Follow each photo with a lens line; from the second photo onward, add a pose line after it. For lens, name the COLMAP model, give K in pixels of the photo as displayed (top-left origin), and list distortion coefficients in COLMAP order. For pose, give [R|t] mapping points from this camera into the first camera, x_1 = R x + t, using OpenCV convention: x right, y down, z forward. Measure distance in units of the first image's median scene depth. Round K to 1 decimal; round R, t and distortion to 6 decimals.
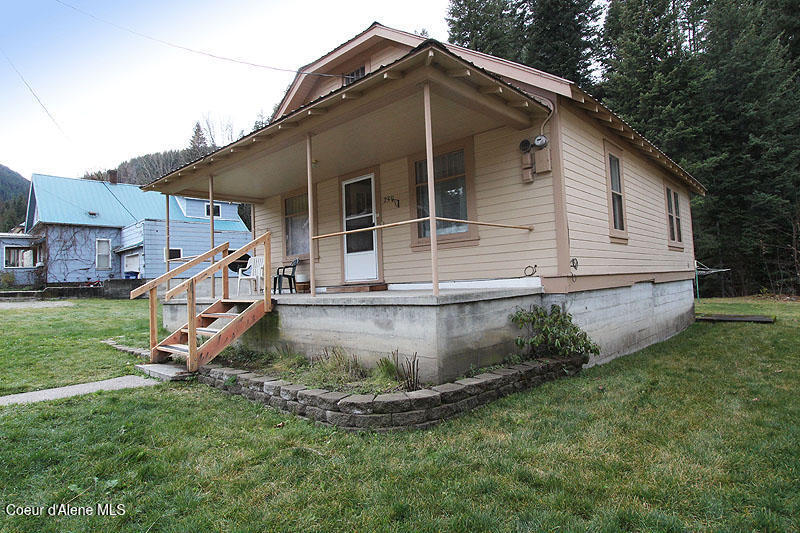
lens RADIAL K [[432.3, 0, 382.5], [0, 432.3, 264.0], [0, 0, 1]] dist [-0.028713, 0.000254]
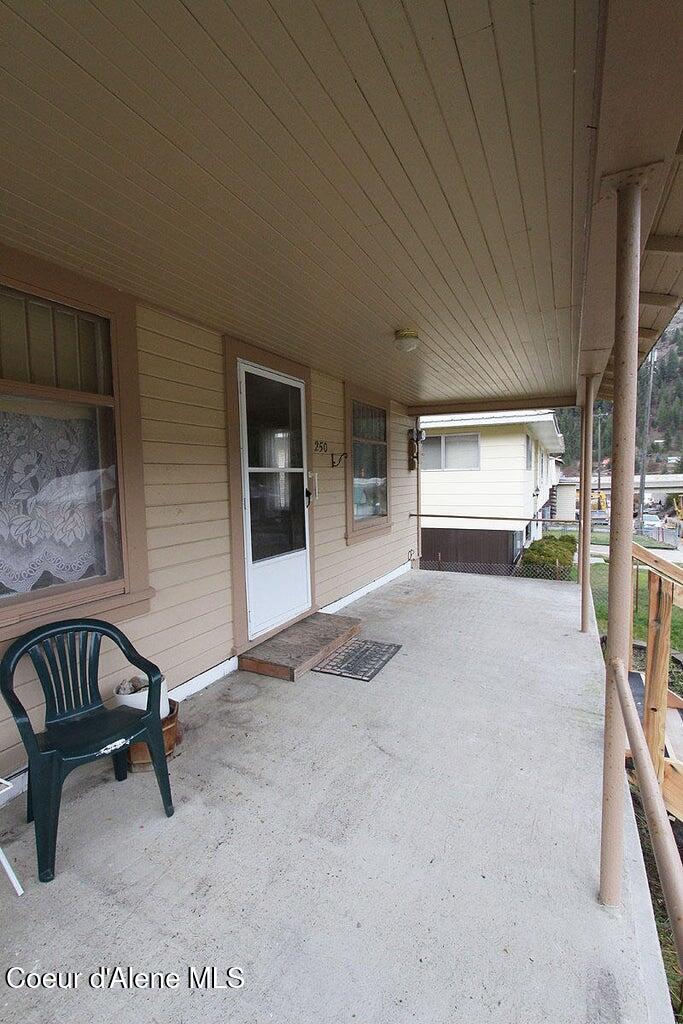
lens RADIAL K [[484.1, 0, 341.5], [0, 484.1, 512.0], [0, 0, 1]] dist [-0.001551, -0.000052]
pose [[-0.312313, -0.025964, 0.949624, -0.528800], [-0.011461, 0.999657, 0.023563, -0.083562], [-0.949910, -0.003525, -0.312503, 1.124538]]
